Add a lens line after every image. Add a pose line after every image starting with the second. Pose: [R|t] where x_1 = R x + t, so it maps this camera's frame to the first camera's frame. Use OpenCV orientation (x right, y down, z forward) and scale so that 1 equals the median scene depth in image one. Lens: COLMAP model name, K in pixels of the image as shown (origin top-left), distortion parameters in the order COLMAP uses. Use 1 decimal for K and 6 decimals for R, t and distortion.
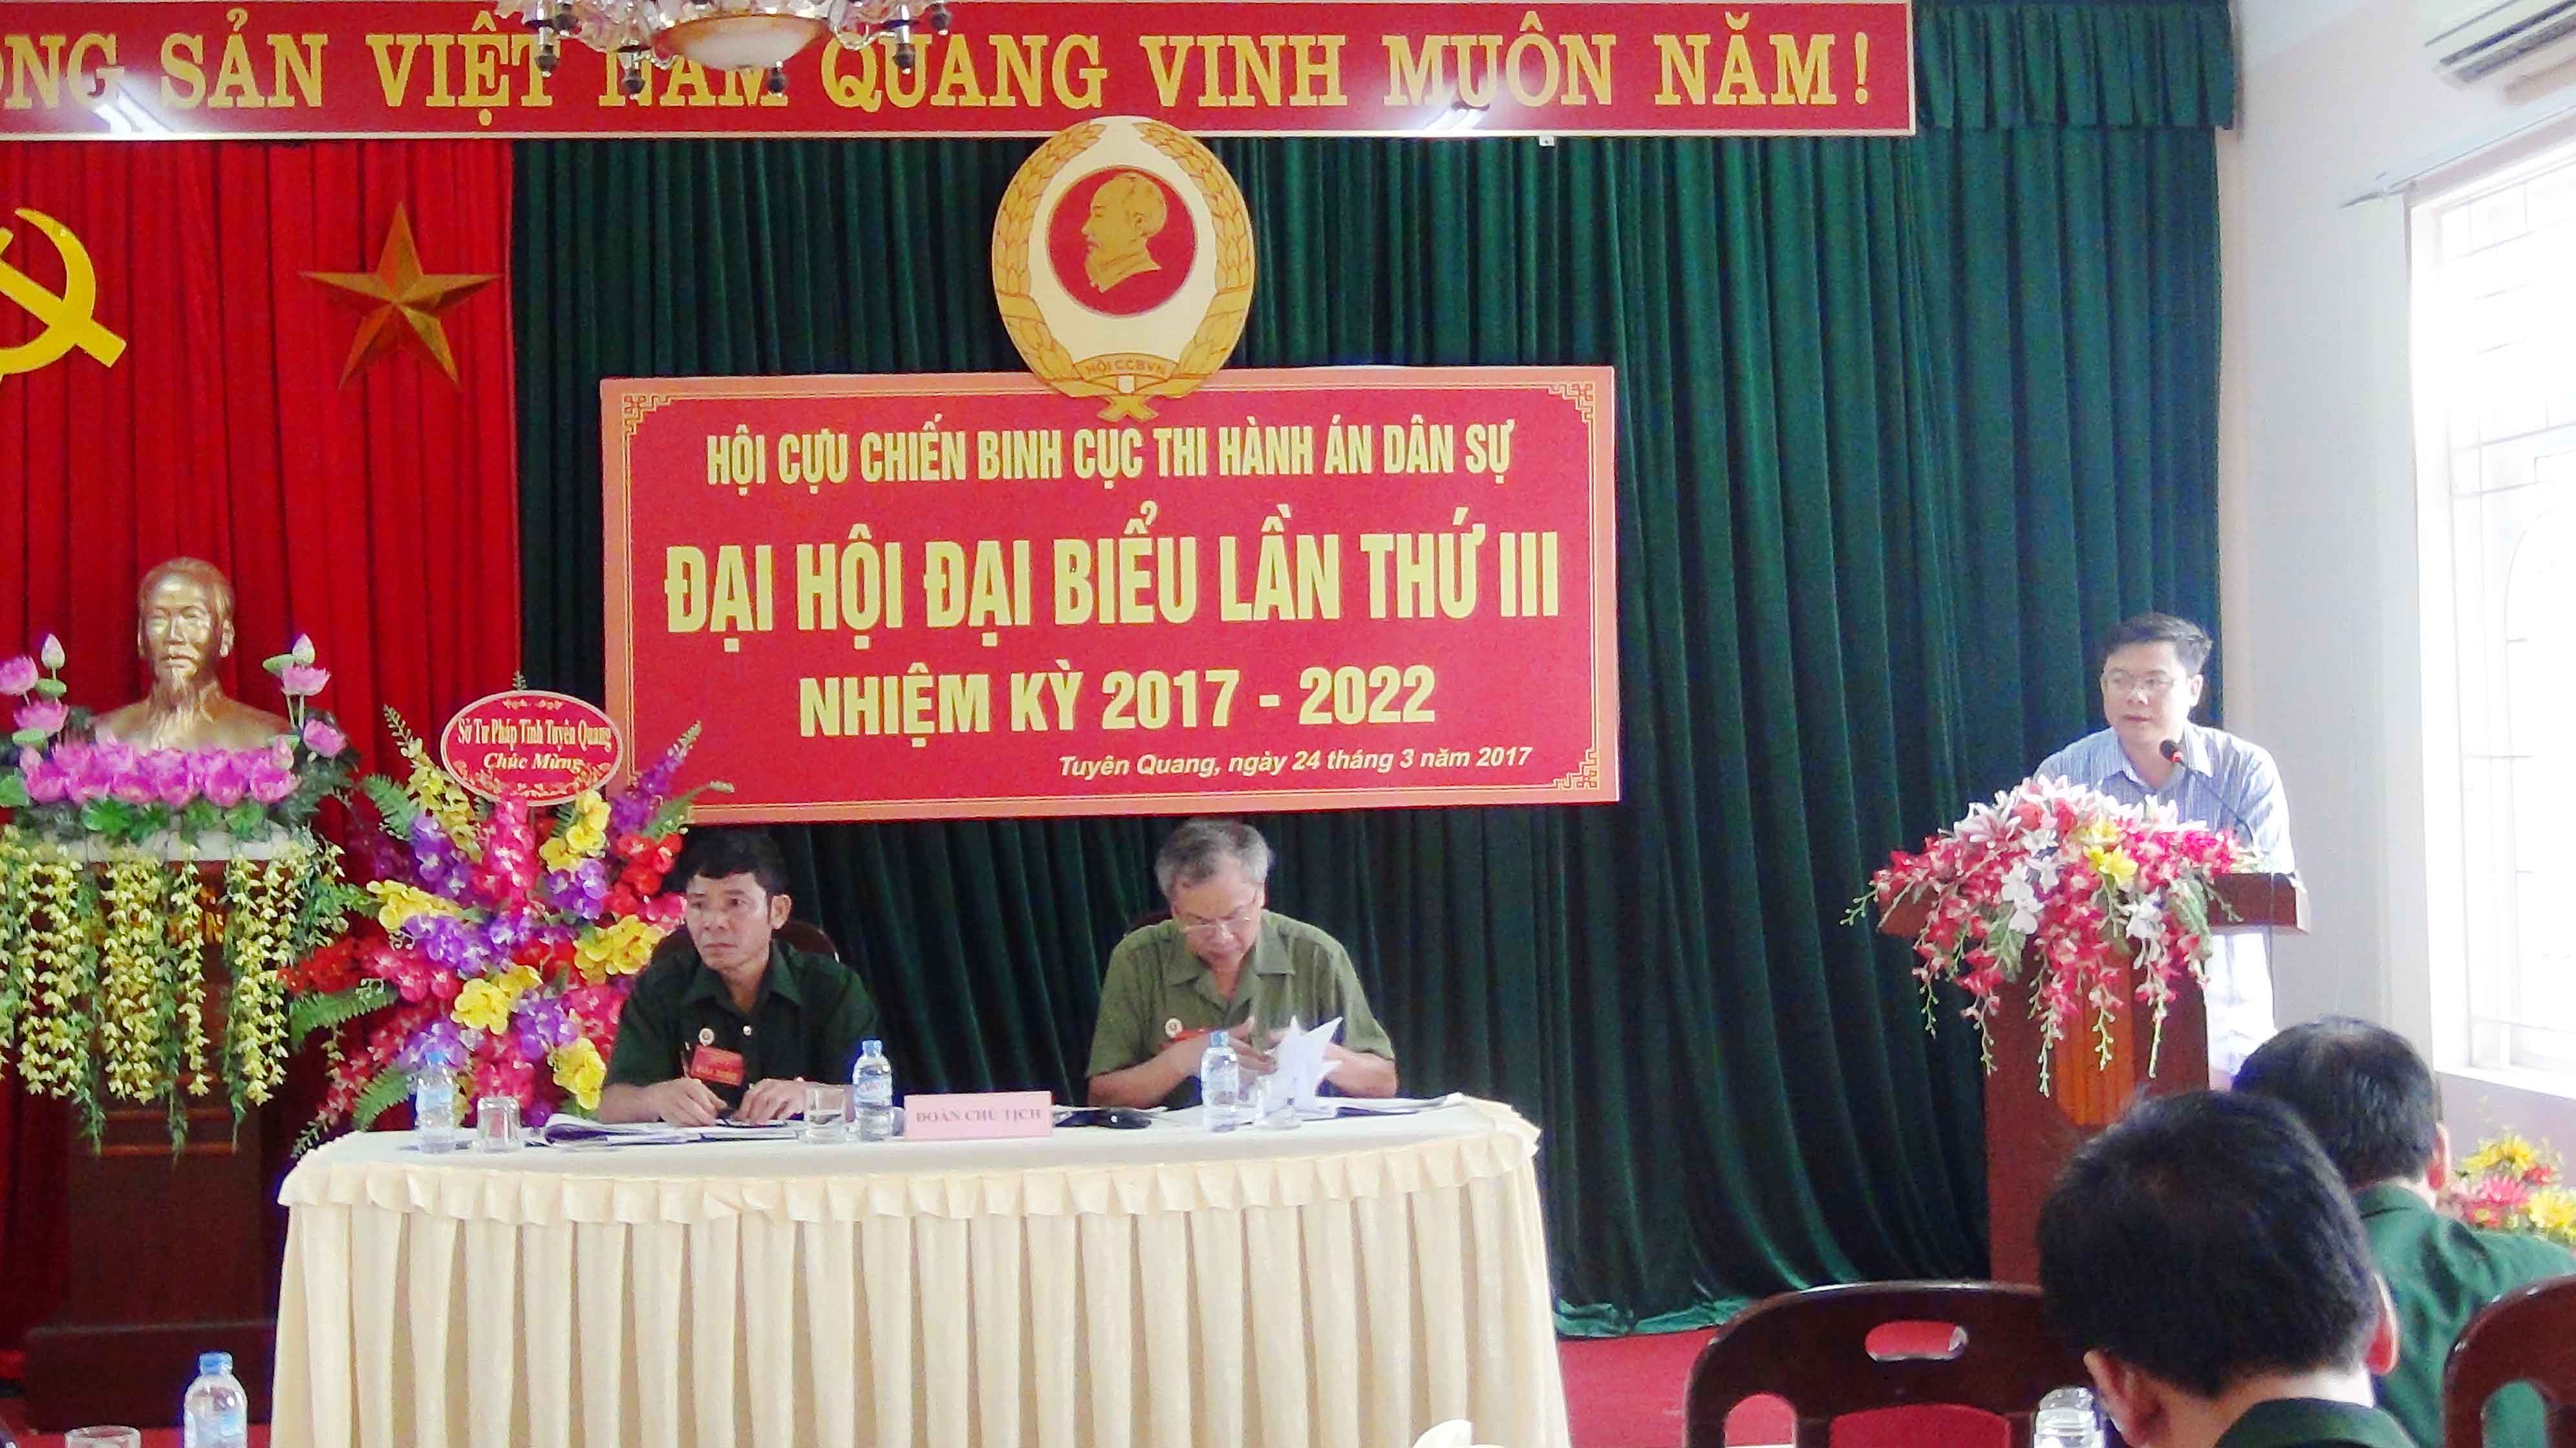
lens RADIAL K [[3630.8, 0, 1298.4], [0, 3630.8, 739.4], [0, 0, 1]] dist [0.022558, -0.063322]
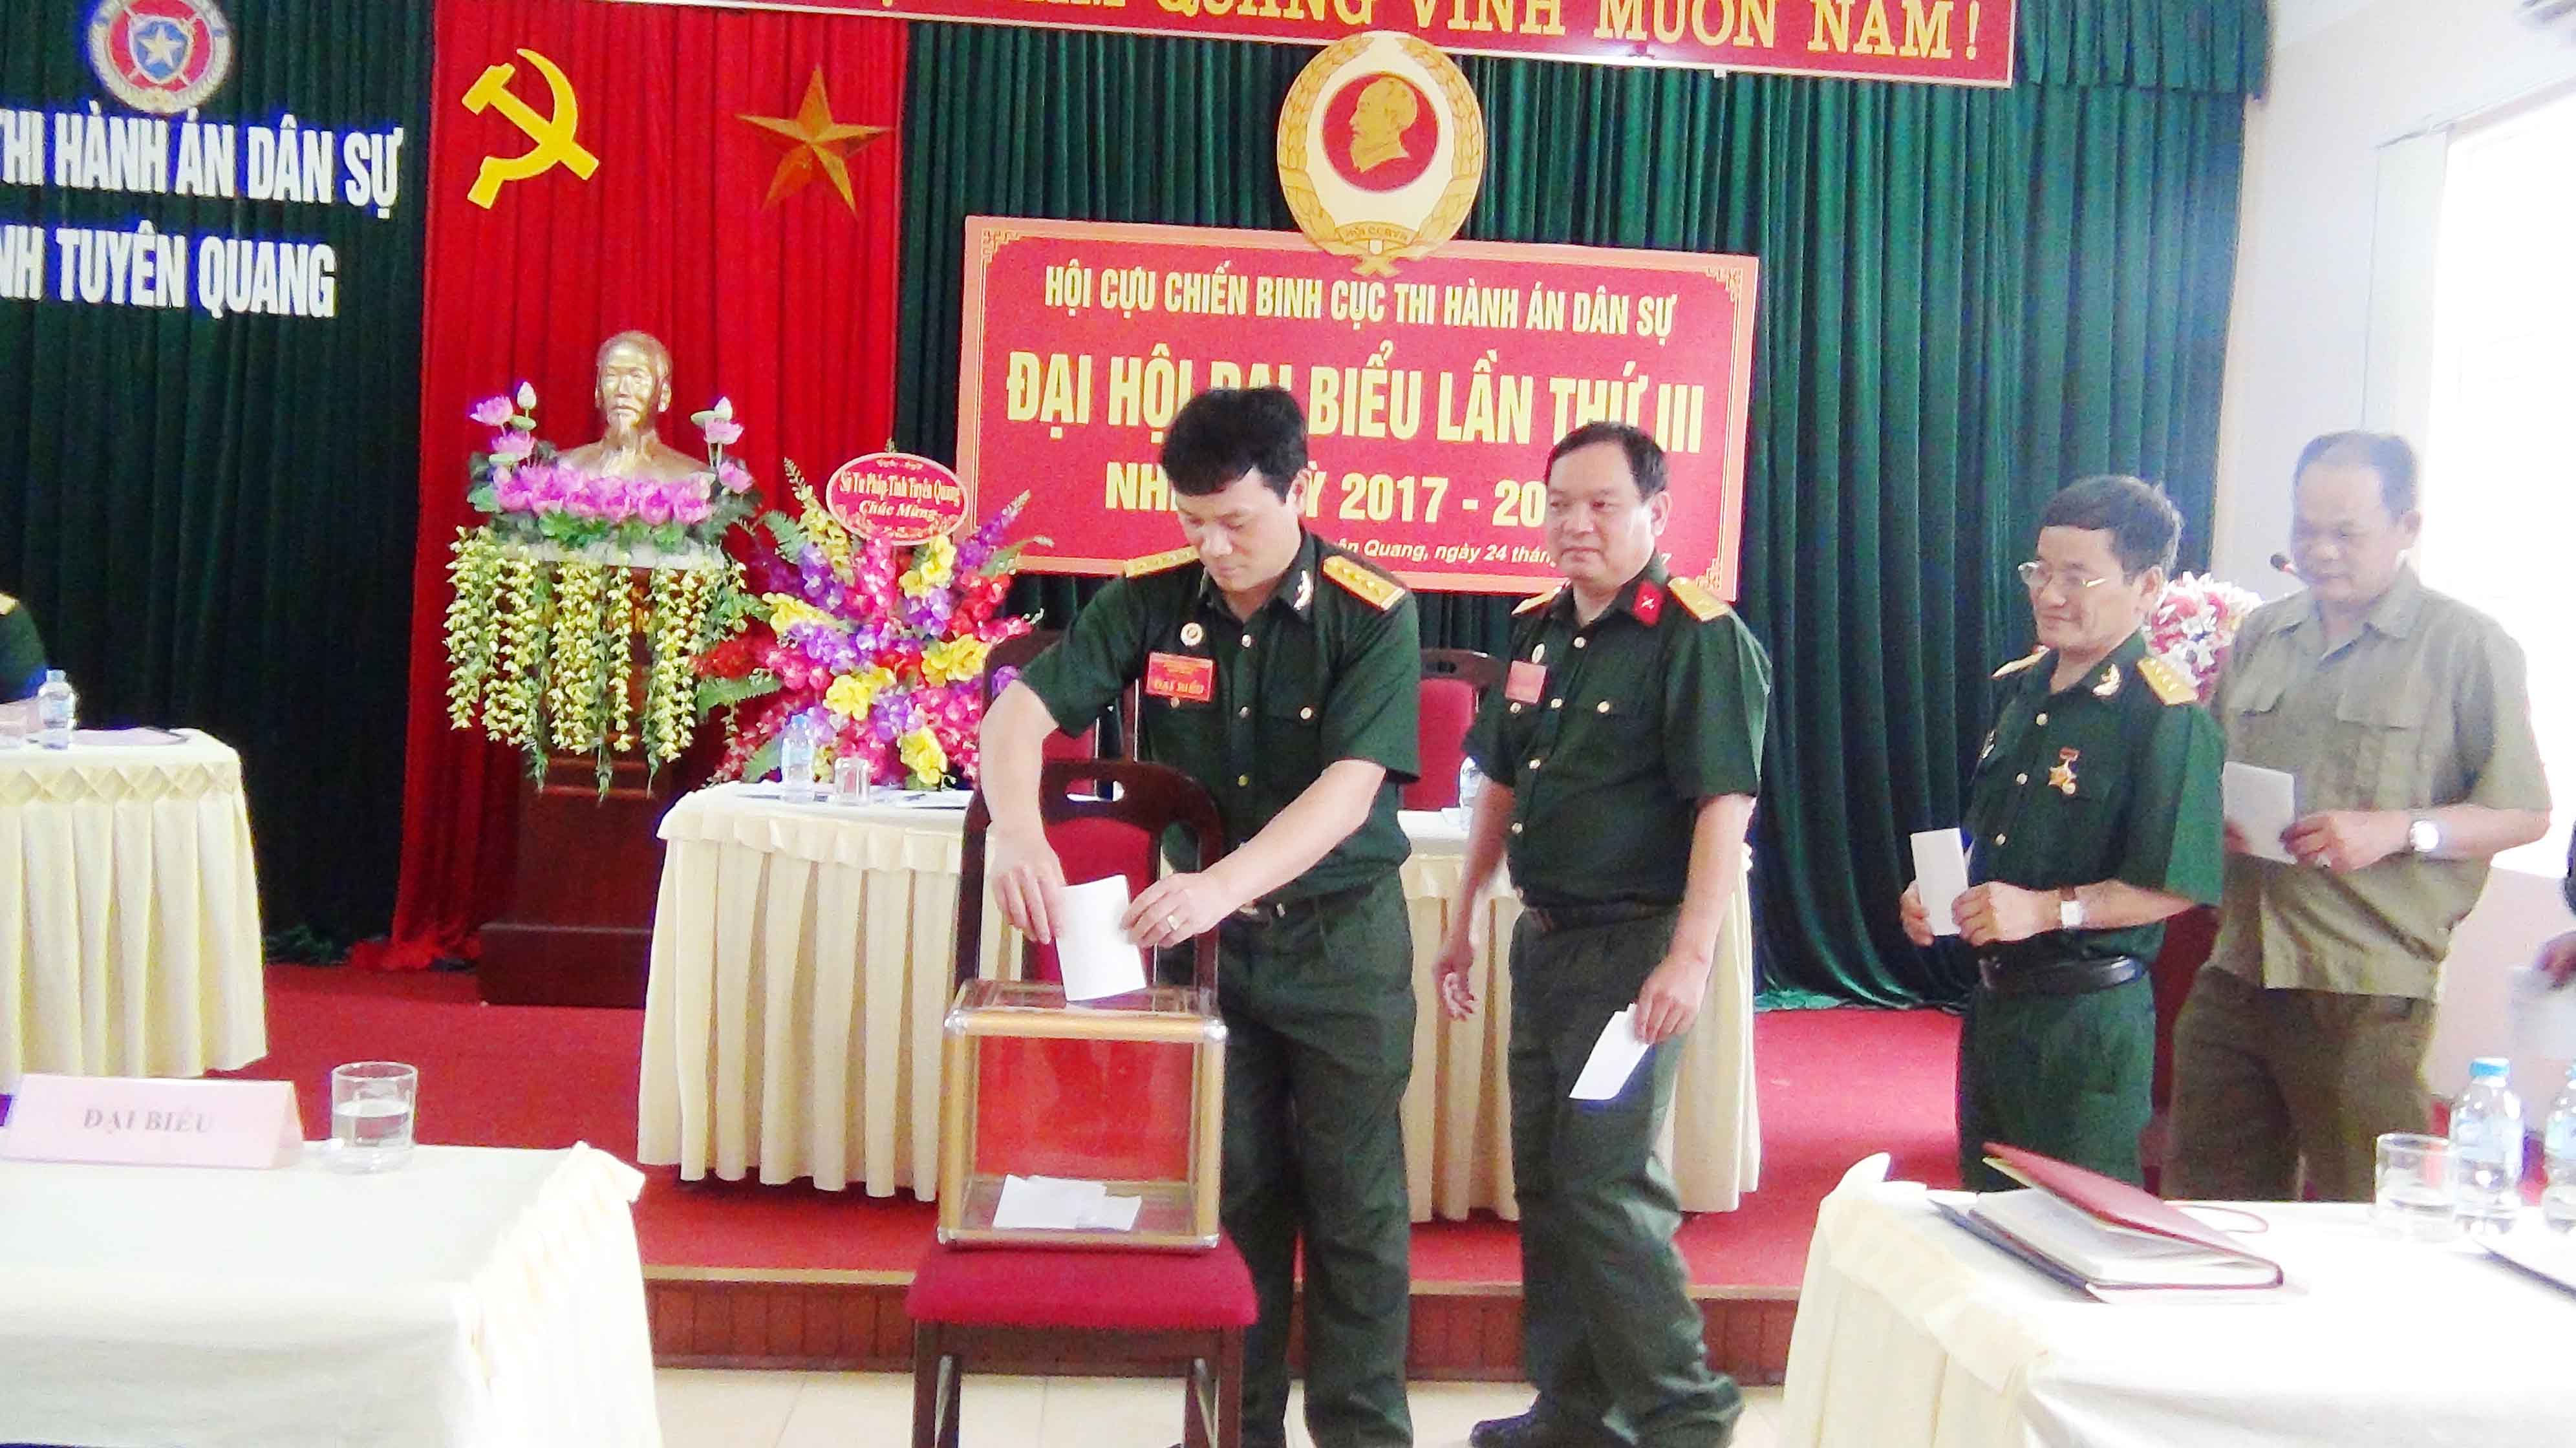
lens RADIAL K [[2207.8, 0, 1284.4], [0, 2207.8, 746.5], [0, 0, 1]] dist [0.014055, -0.017912]
pose [[0.997373, 0.065937, -0.029986, -0.045044], [-0.063981, 0.996018, 0.062078, 0.030750], [0.033960, -0.059996, 0.997621, 0.218432]]
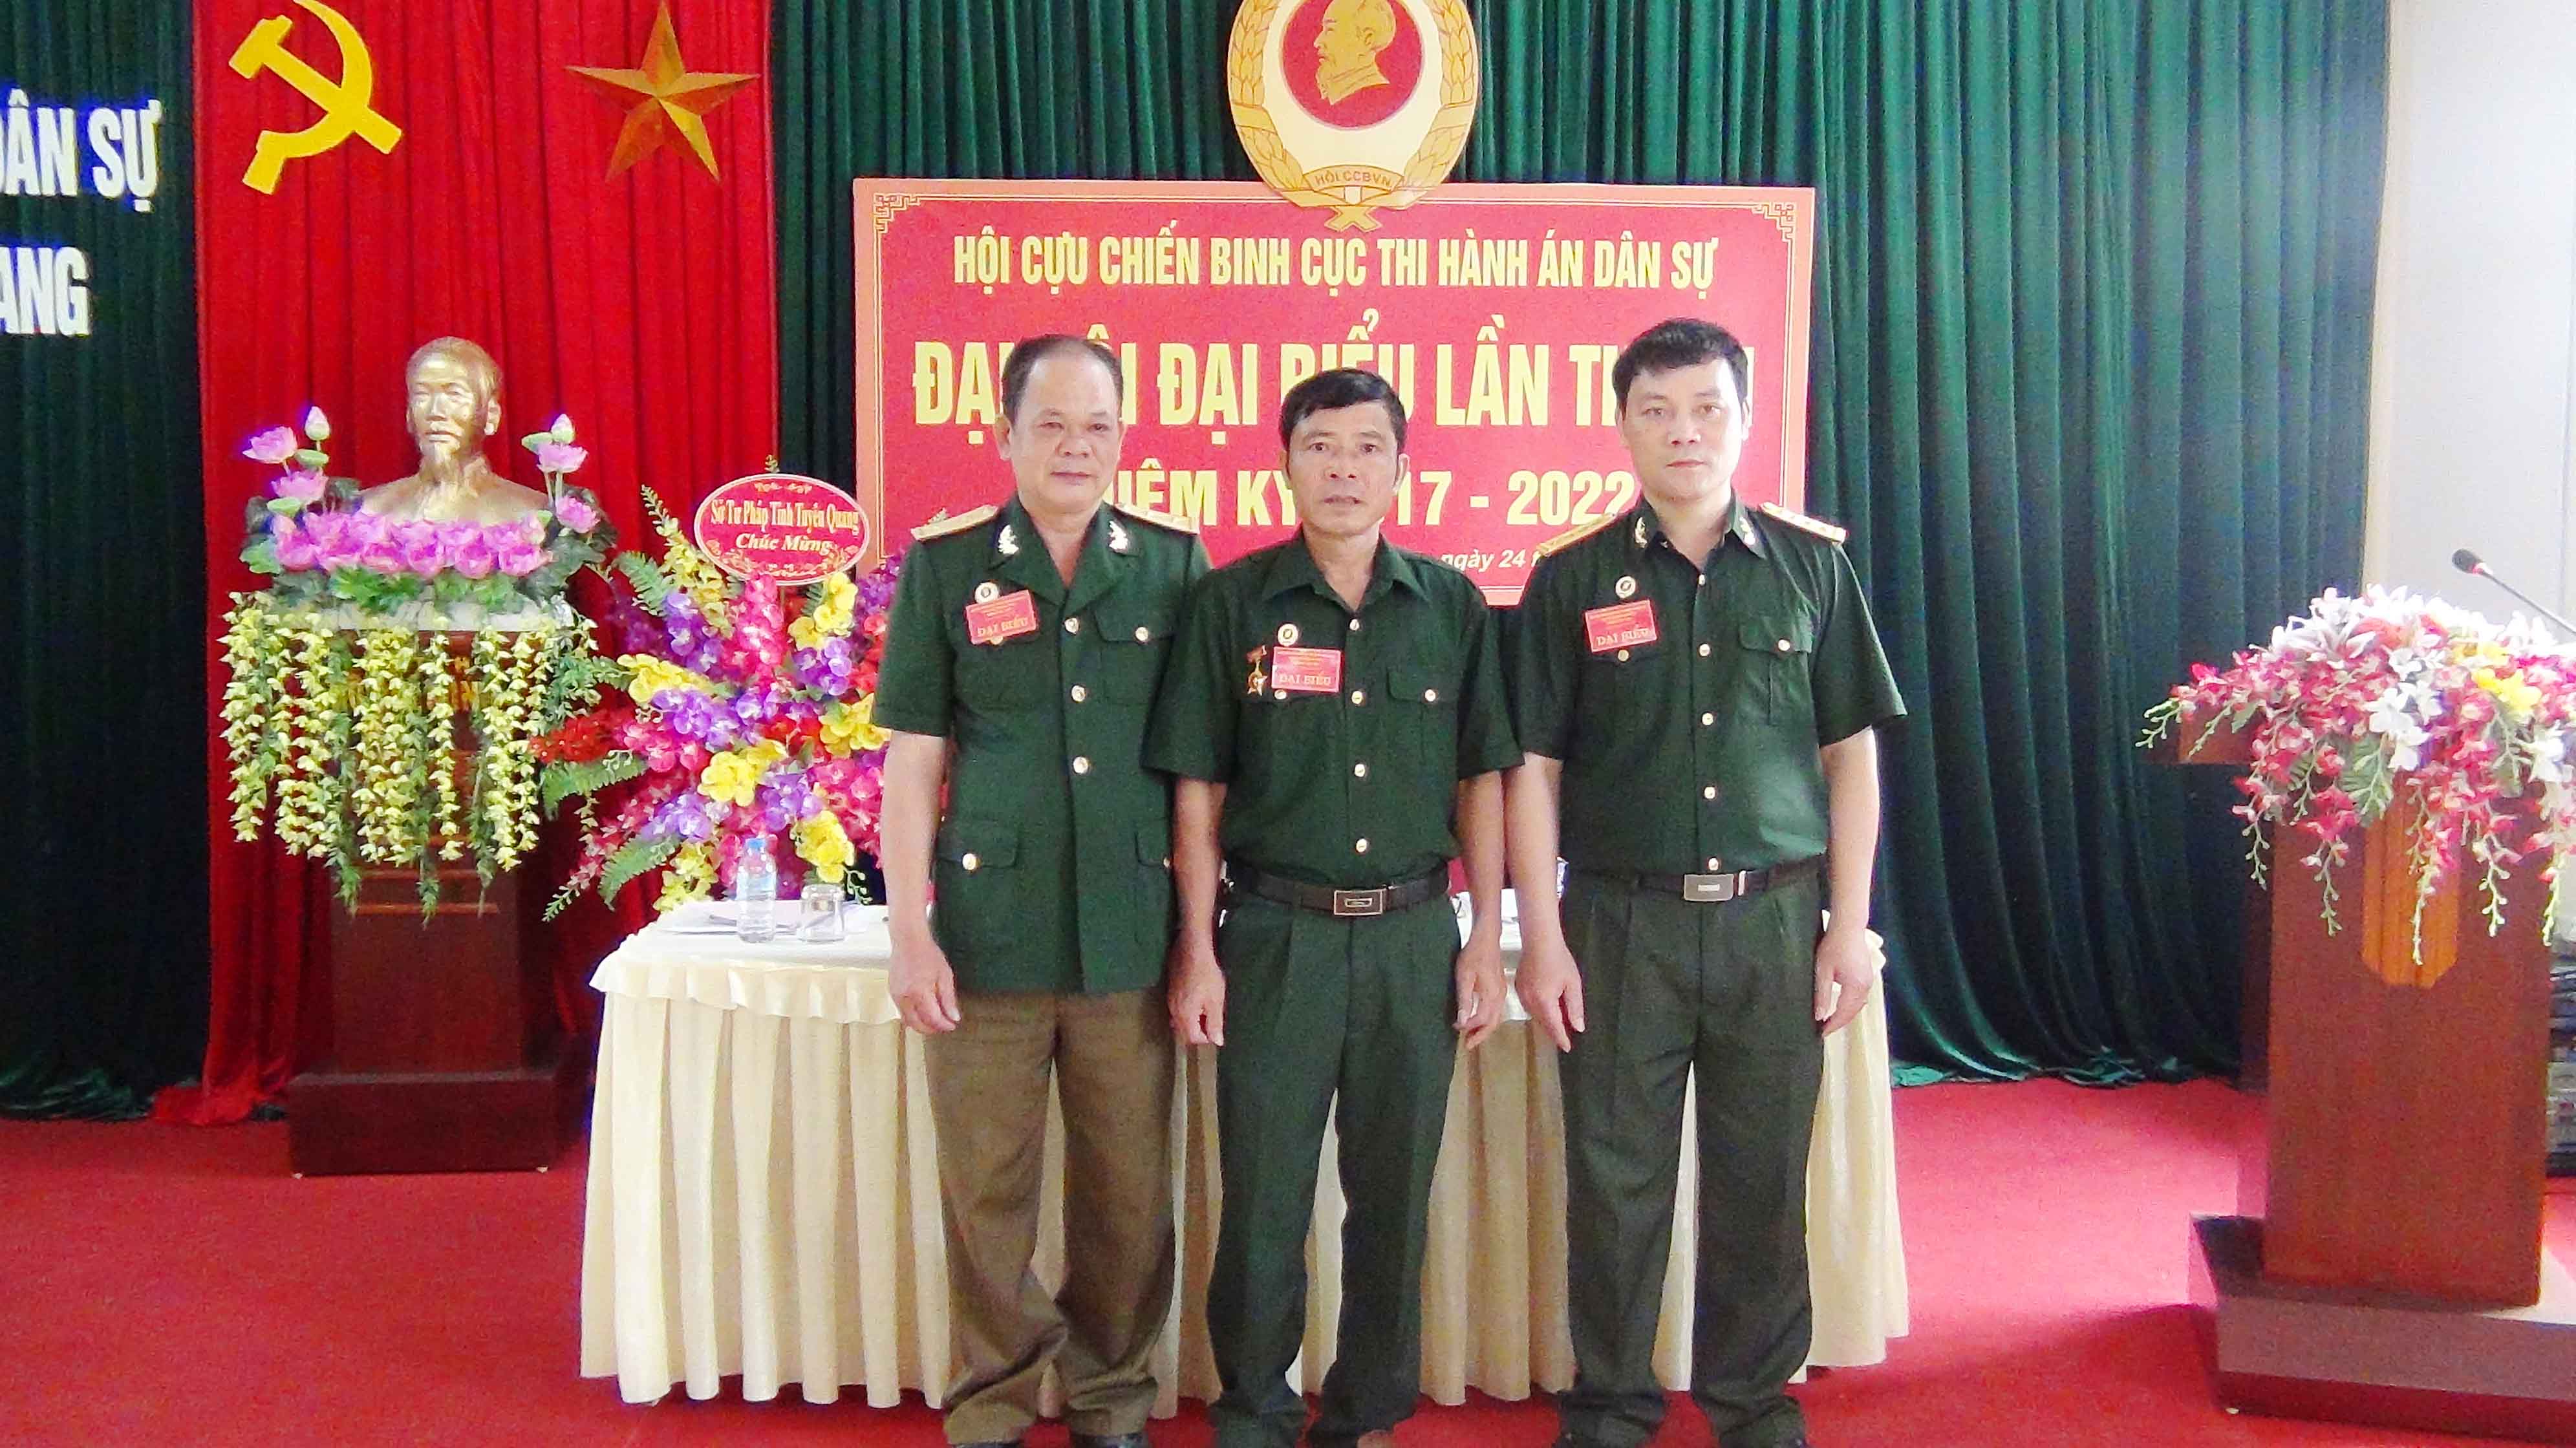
lens RADIAL K [[2207.8, 0, 1284.4], [0, 2207.8, 746.5], [0, 0, 1]] dist [0.014055, -0.017912]
pose [[0.999358, 0.023800, -0.026786, -0.046673], [-0.021466, 0.996209, 0.084303, 0.007543], [0.028691, -0.083674, 0.996080, 0.353061]]
